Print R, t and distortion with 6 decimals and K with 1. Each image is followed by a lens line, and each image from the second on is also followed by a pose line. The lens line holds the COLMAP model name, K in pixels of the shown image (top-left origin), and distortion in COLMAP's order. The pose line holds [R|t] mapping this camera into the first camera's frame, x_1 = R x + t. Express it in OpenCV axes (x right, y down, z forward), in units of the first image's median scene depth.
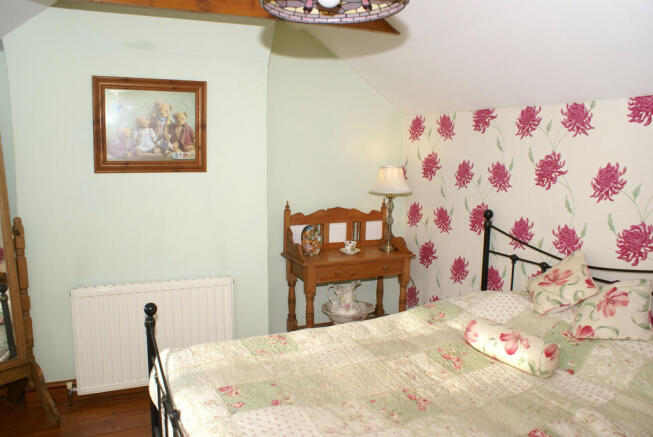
lens RADIAL K [[515.2, 0, 326.5], [0, 515.2, 218.5], [0, 0, 1]] dist [-0.148375, 0.136026]
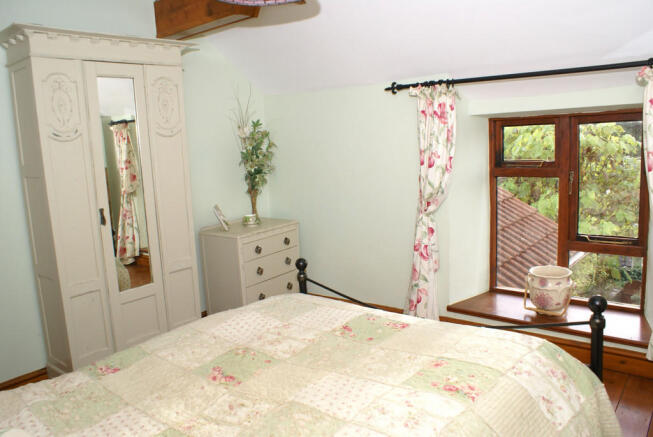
lens RADIAL K [[515.2, 0, 326.5], [0, 515.2, 218.5], [0, 0, 1]] dist [-0.148375, 0.136026]
pose [[-0.915410, 0.107213, -0.387982, 0.209172], [0.001817, 0.964967, 0.262366, -0.097290], [0.402519, 0.239468, -0.883535, 1.140689]]
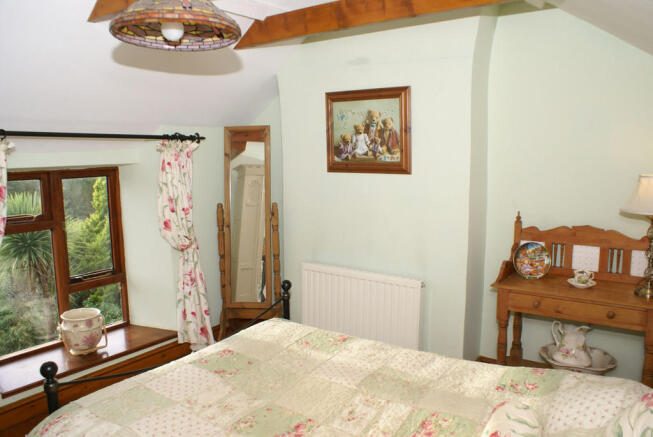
lens RADIAL K [[515.2, 0, 326.5], [0, 515.2, 218.5], [0, 0, 1]] dist [-0.148375, 0.136026]
pose [[0.493862, 0.099582, -0.863819, 0.600153], [-0.094870, 0.993661, 0.060312, -0.051305], [0.864349, 0.052164, 0.500179, 0.360923]]
